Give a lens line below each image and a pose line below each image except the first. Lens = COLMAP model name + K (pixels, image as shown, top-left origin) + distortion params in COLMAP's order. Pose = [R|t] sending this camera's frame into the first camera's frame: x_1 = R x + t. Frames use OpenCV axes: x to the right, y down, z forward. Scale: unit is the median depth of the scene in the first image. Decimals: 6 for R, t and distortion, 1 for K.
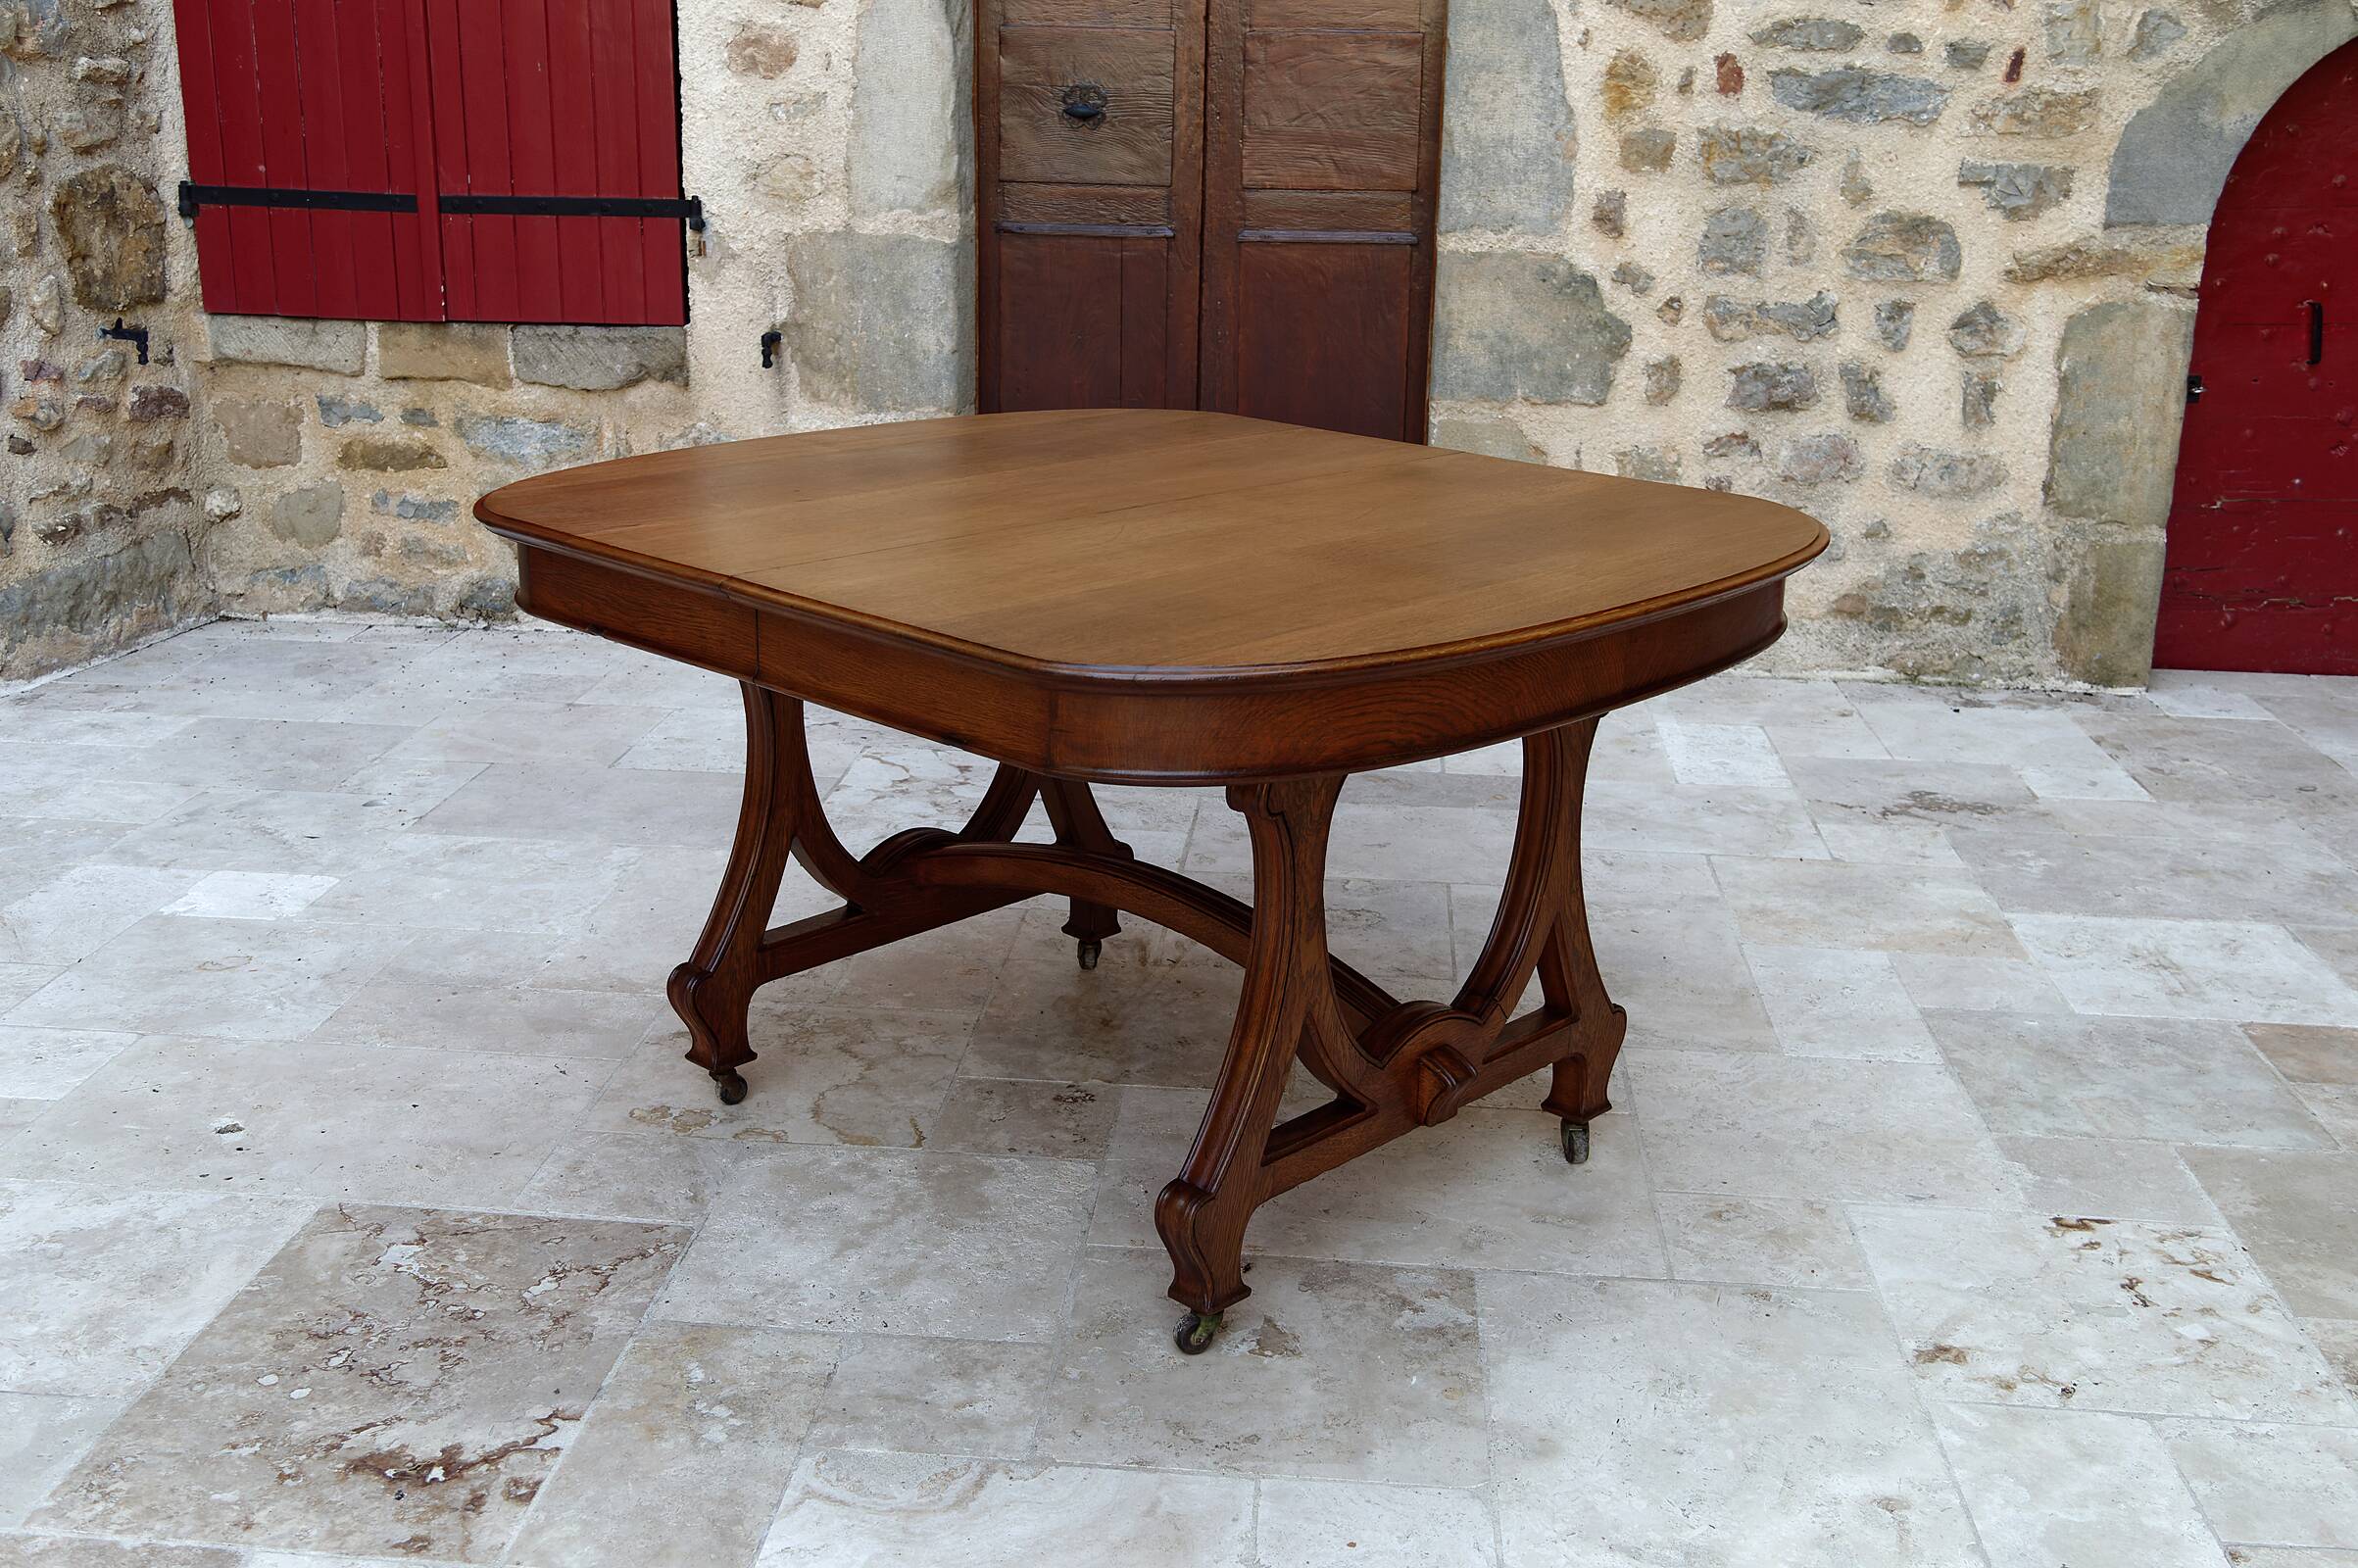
lens RADIAL K [[2409.3, 0, 1176.8], [0, 2409.3, 775.0], [0, 0, 1]] dist [0.008702, 0.000000]
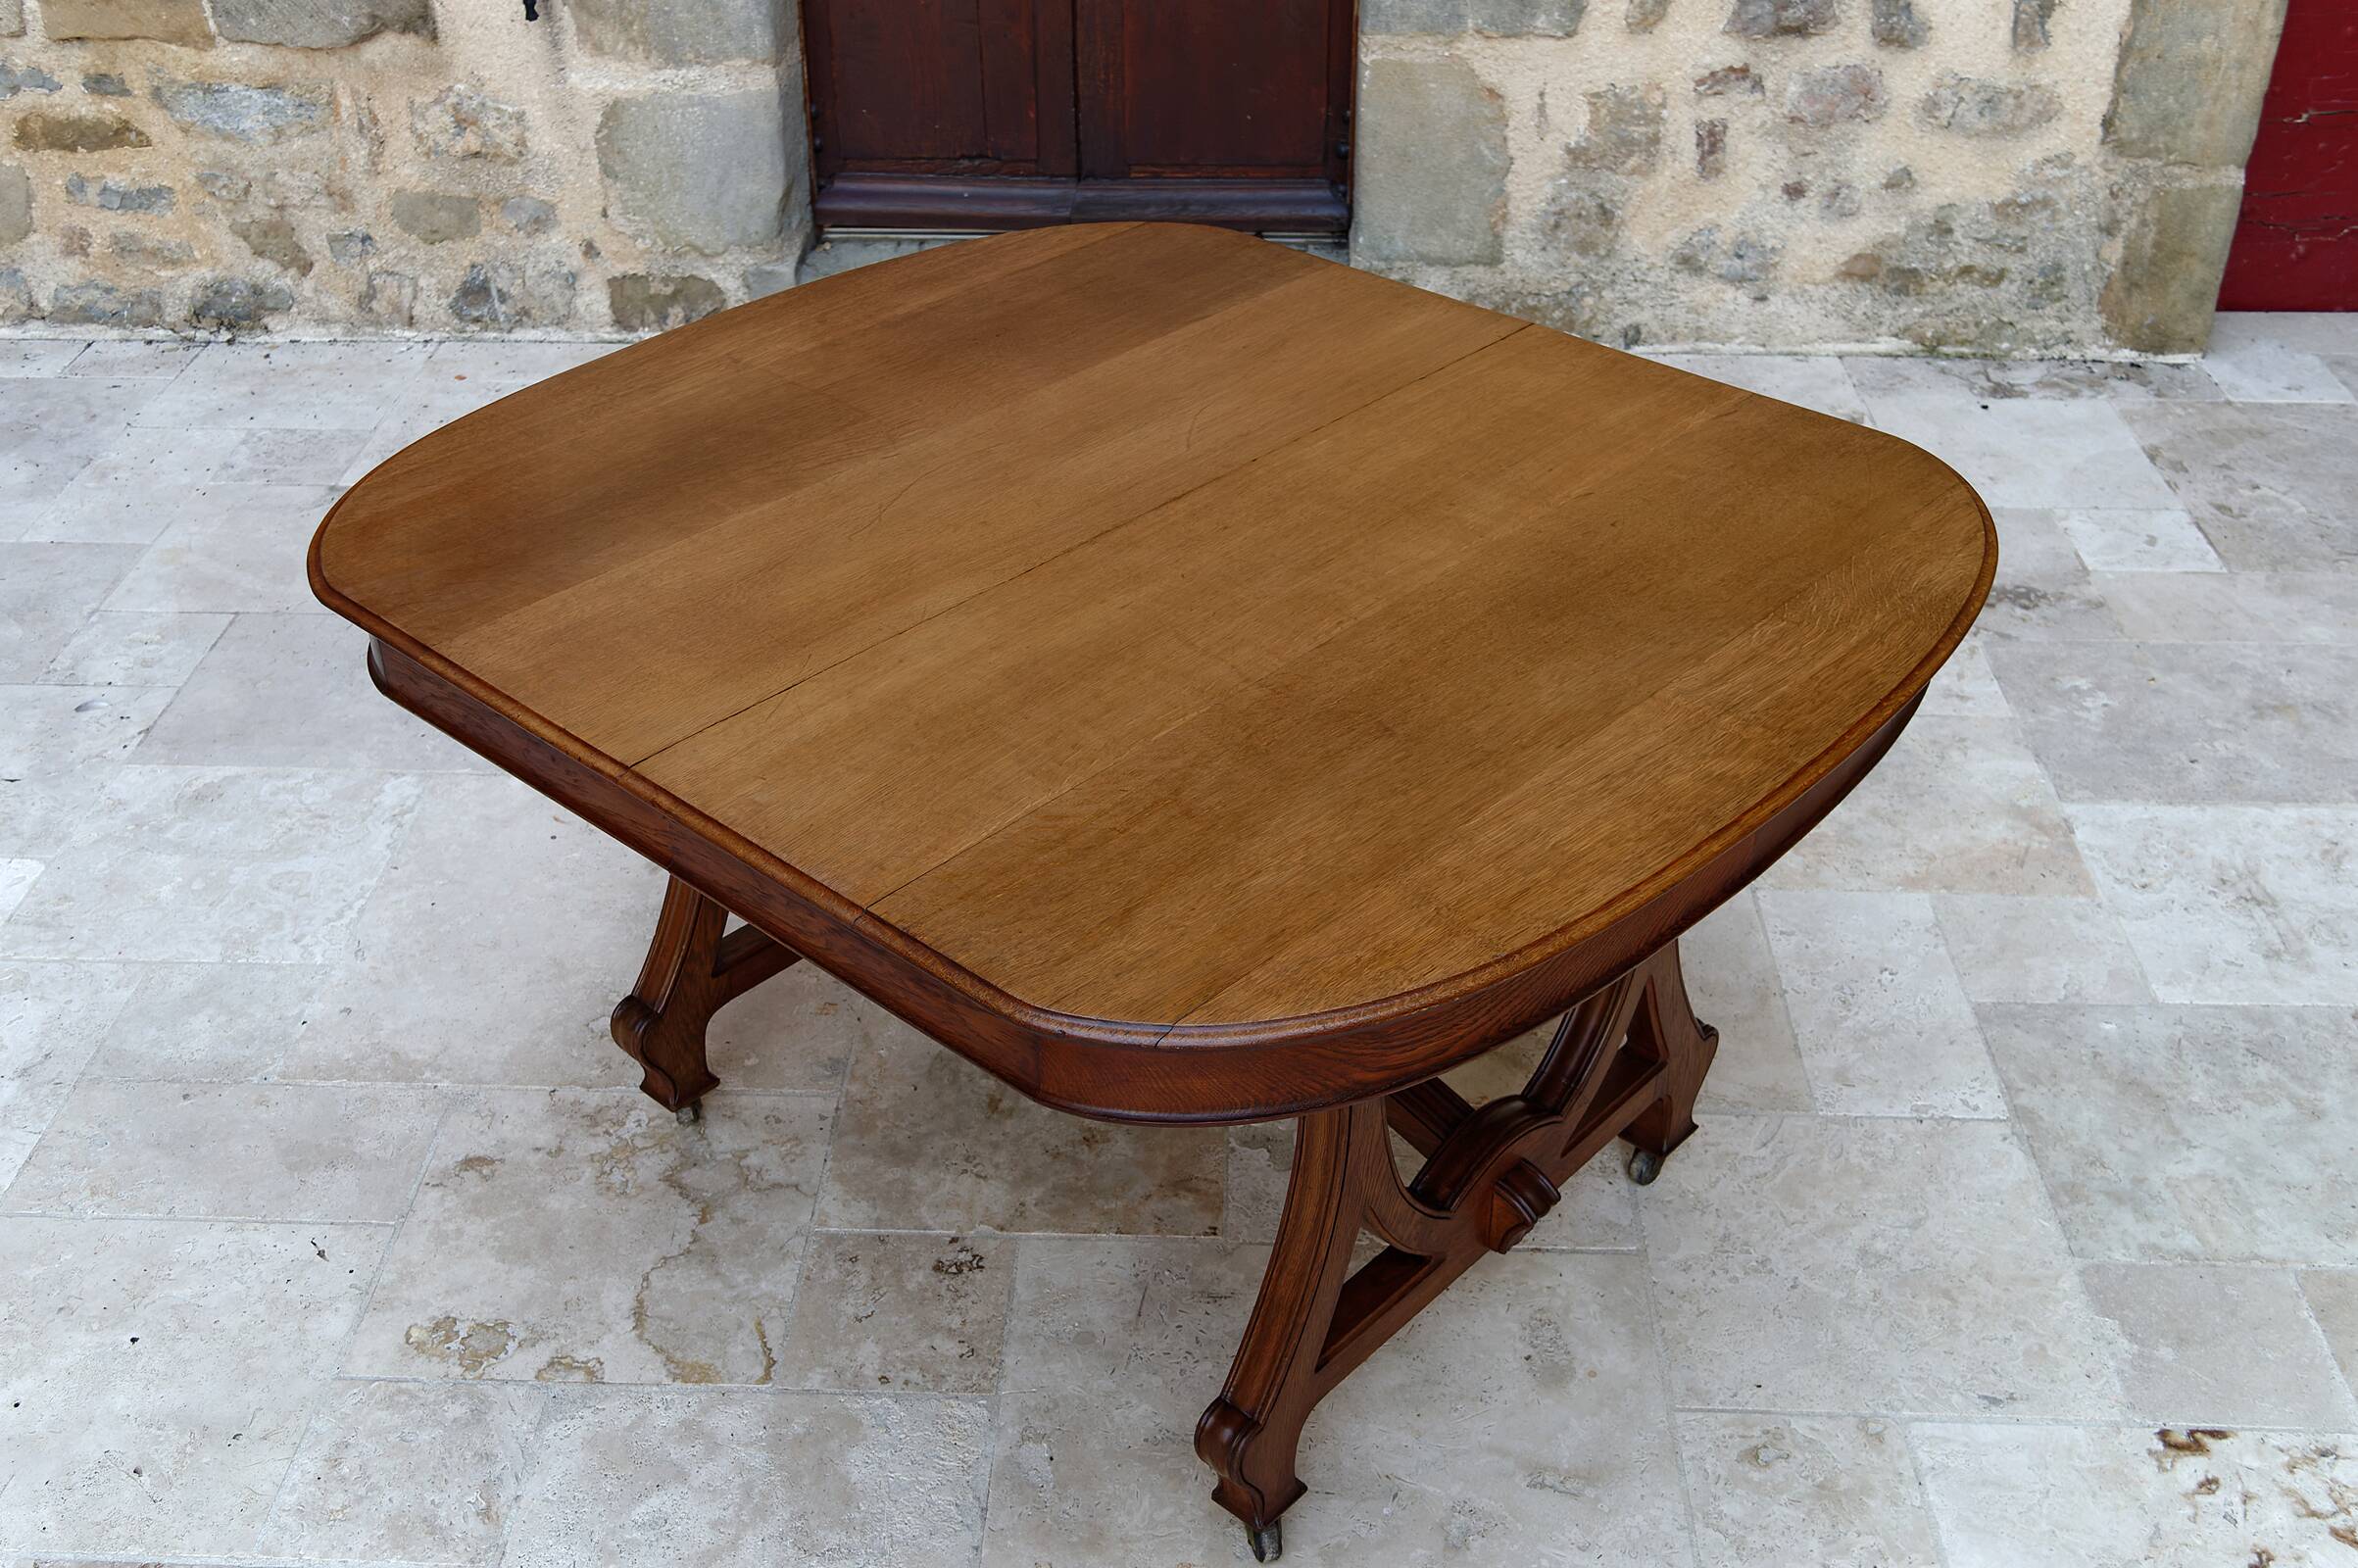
lens RADIAL K [[2409.3, 0, 1175.7], [0, 2409.3, 776.1], [0, 0, 1]] dist [0.008702, 0.000000]
pose [[0.998552, -0.046171, 0.027602, 0.010729], [0.036505, 0.958509, 0.282715, -0.171558], [-0.039510, -0.281298, 0.958807, 0.180797]]
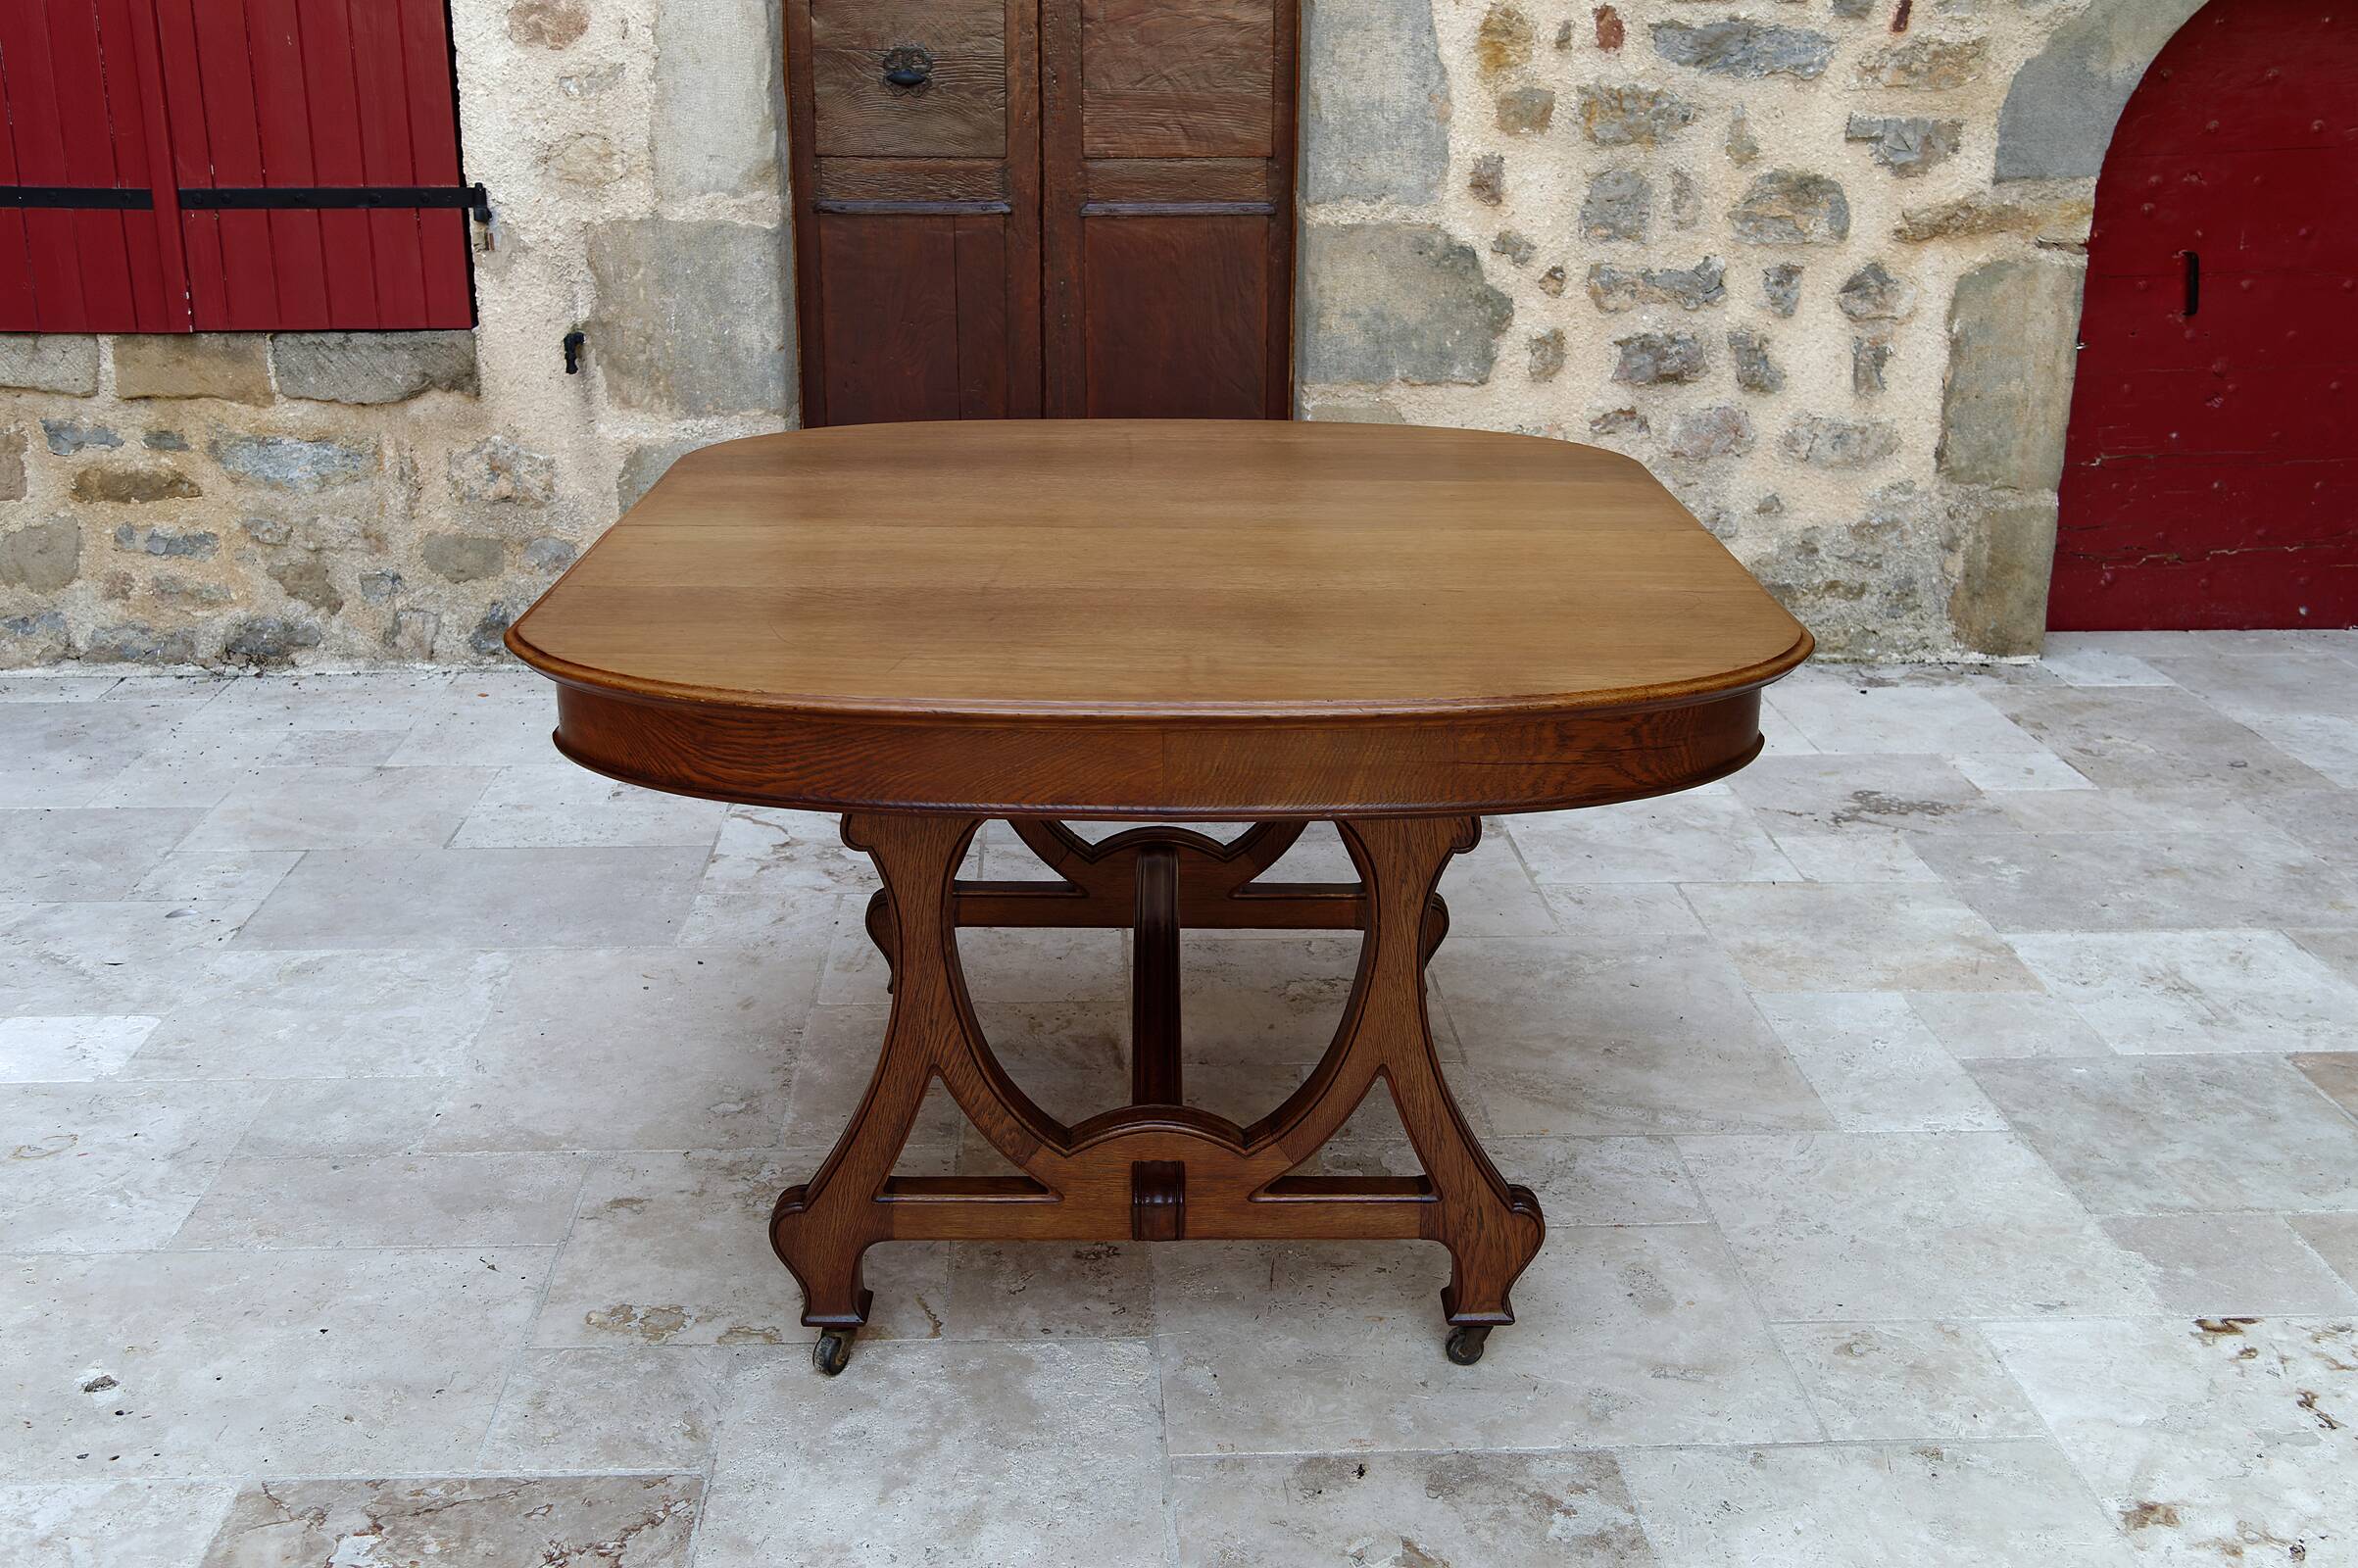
lens RADIAL K [[2409.3, 0, 1176.4], [0, 2409.3, 776.6], [0, 0, 1]] dist [0.008702, 0.000000]
pose [[0.990851, -0.055062, 0.123215, -0.076644], [0.050855, 0.998019, 0.037038, -0.047876], [-0.125011, -0.030433, 0.991689, 0.090574]]
